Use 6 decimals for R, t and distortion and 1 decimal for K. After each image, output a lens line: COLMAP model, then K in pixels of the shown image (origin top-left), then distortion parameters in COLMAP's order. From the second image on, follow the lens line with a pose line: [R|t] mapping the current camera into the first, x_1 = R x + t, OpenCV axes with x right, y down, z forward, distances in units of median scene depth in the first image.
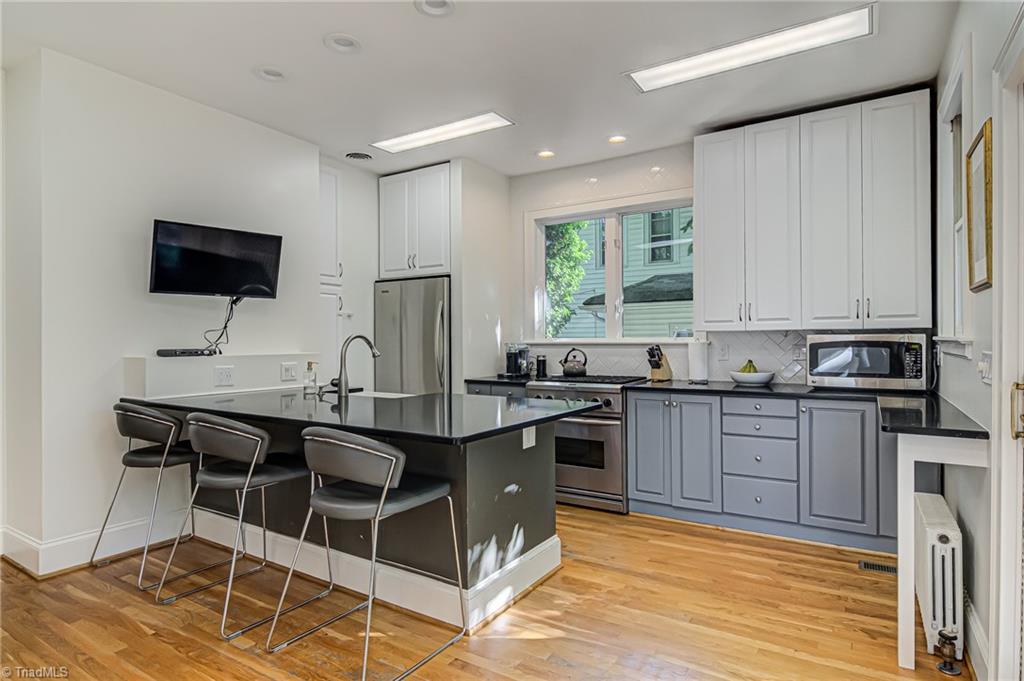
lens RADIAL K [[553.9, 0, 508.9], [0, 553.9, 345.6], [0, 0, 1]] dist [0.004314, -0.001857]
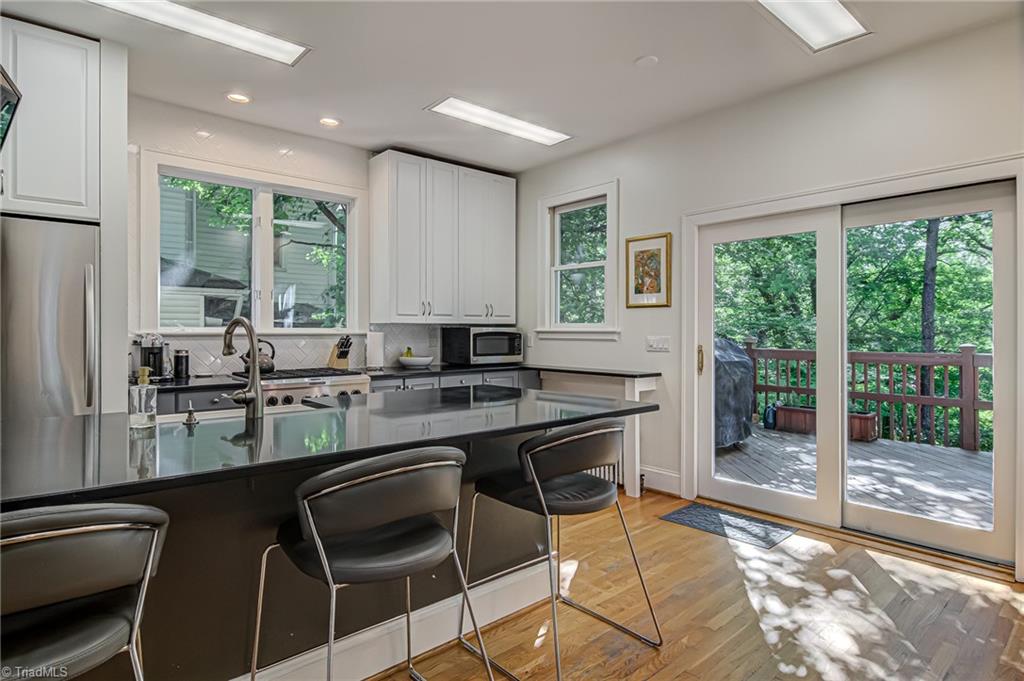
lens RADIAL K [[553.9, 0, 512.9], [0, 553.9, 330.0], [0, 0, 1]] dist [0.004314, -0.001857]
pose [[0.279148, 0.008140, 0.960214, -0.701664], [0.007257, 0.999918, -0.010586, 0.002433], [-0.960221, 0.009924, 0.279066, 0.470435]]
